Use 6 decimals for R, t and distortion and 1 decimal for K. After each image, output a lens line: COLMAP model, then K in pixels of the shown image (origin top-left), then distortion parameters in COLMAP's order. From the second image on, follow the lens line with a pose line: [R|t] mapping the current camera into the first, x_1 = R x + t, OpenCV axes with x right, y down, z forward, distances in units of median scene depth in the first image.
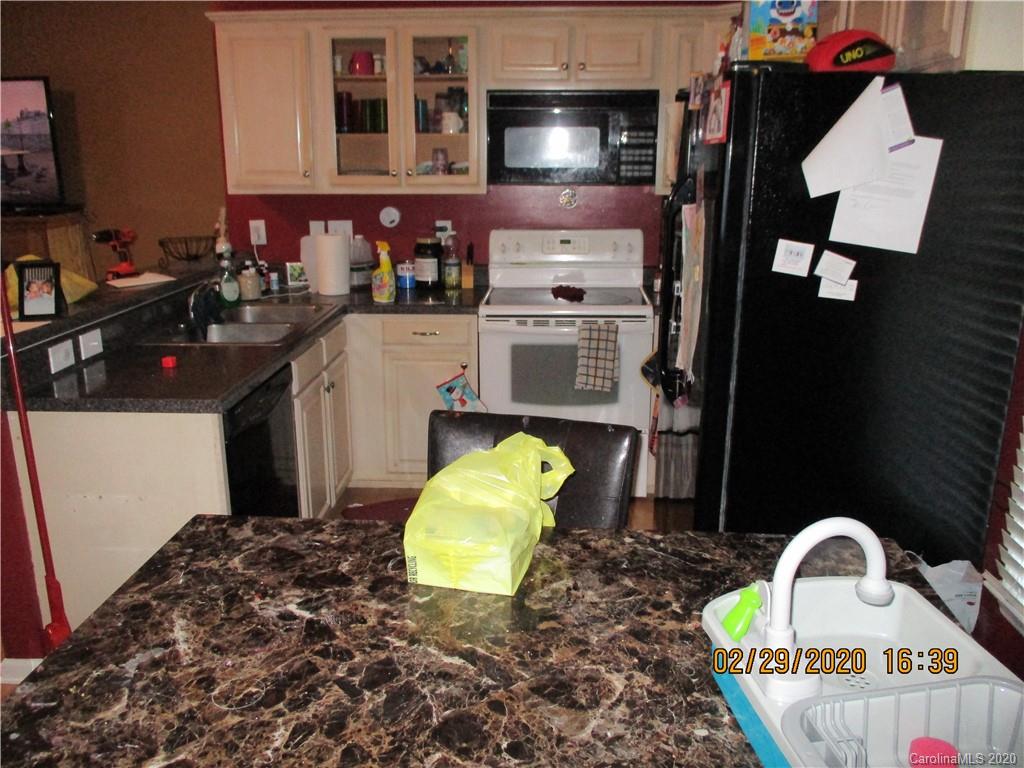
lens RADIAL K [[851.1, 0, 510.0], [0, 851.1, 380.6], [0, 0, 1]] dist [-0.042849, 0.005628]
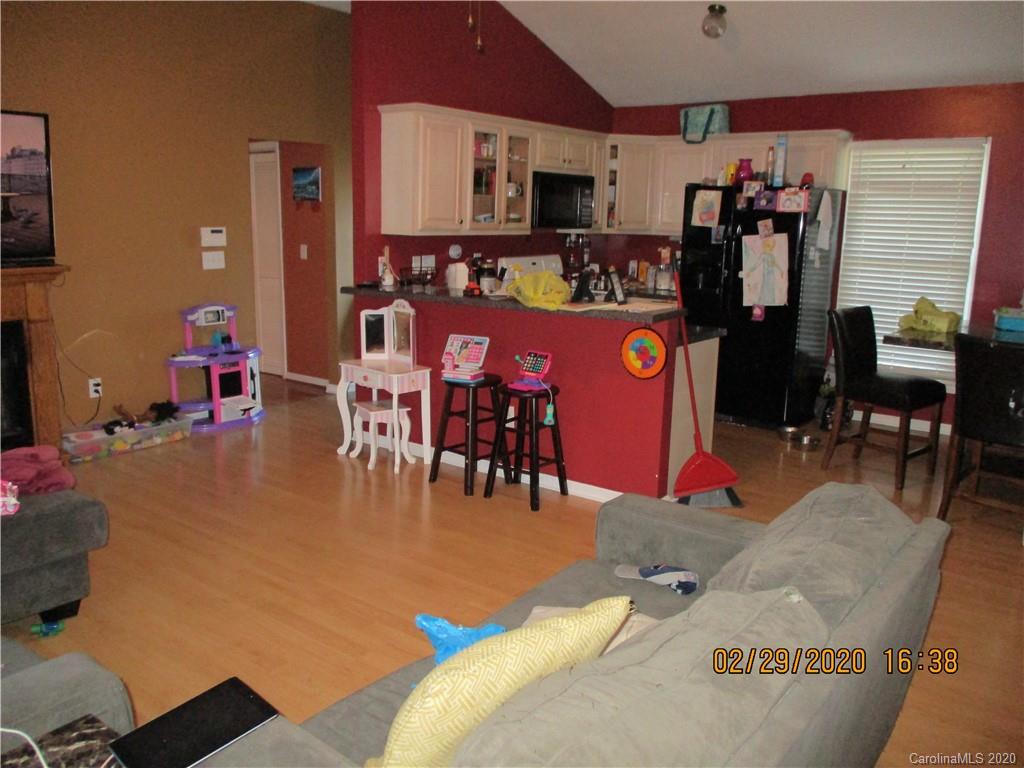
lens RADIAL K [[851.1, 0, 512.7], [0, 851.1, 384.6], [0, 0, 1]] dist [-0.042849, 0.005628]
pose [[0.567137, -0.149299, 0.809979, -1.160716], [0.193598, 0.980044, 0.045091, -0.018767], [-0.800547, 0.131238, 0.584723, 0.109244]]
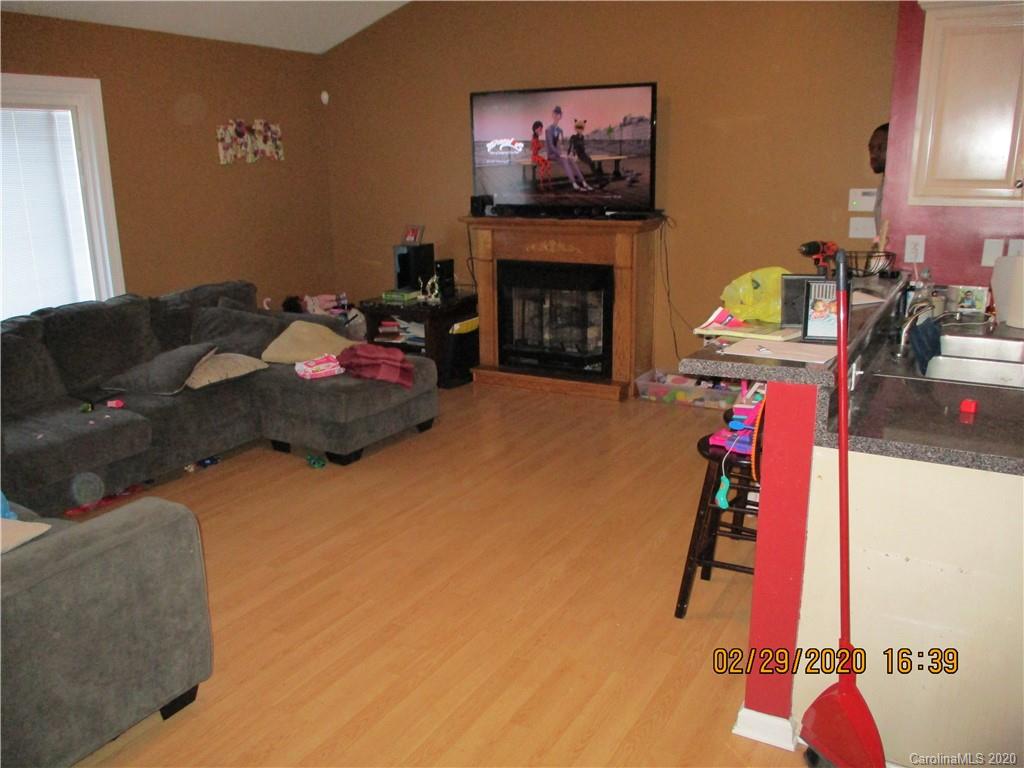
lens RADIAL K [[851.1, 0, 514.2], [0, 851.1, 383.8], [0, 0, 1]] dist [-0.042849, 0.005628]
pose [[0.893197, 0.104831, -0.437275, -0.246713], [-0.107010, 0.994062, 0.019729, -0.006293], [0.436746, 0.029171, 0.899112, 0.026245]]
